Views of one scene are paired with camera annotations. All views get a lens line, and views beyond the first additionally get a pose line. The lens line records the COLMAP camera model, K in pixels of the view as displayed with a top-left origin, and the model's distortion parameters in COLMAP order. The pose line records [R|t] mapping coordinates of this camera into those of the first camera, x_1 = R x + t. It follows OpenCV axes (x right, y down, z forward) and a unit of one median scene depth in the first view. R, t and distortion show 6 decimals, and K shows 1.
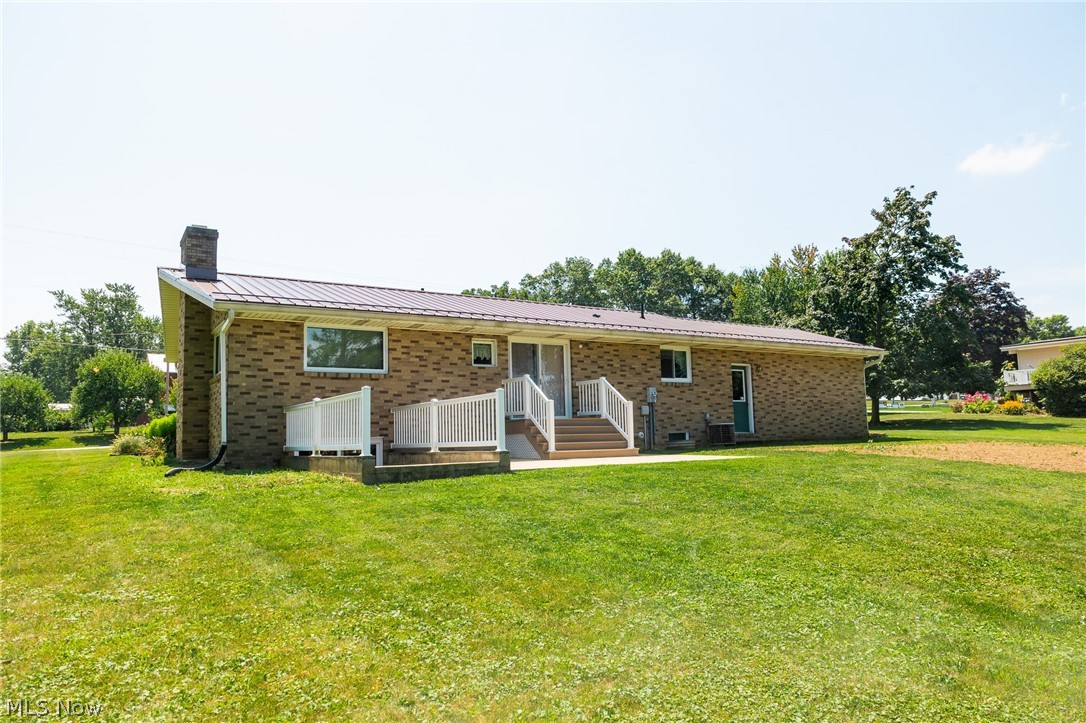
lens RADIAL K [[734.6, 0, 545.3], [0, 734.6, 363.9], [0, 0, 1]] dist [0.008923, 0.000811]
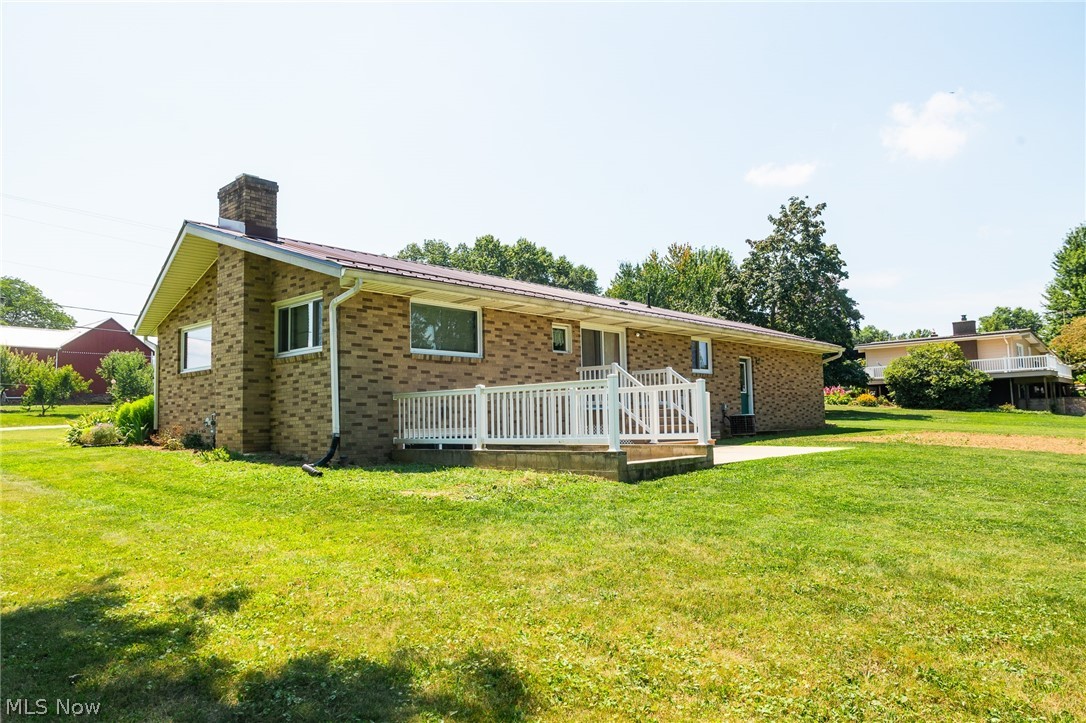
lens RADIAL K [[734.6, 0, 538.0], [0, 734.6, 359.0], [0, 0, 1]] dist [0.008923, 0.000811]
pose [[0.966926, 0.026963, 0.253627, -0.293978], [-0.029976, 0.999518, 0.008022, 0.004274], [-0.253289, -0.015359, 0.967269, 0.081380]]
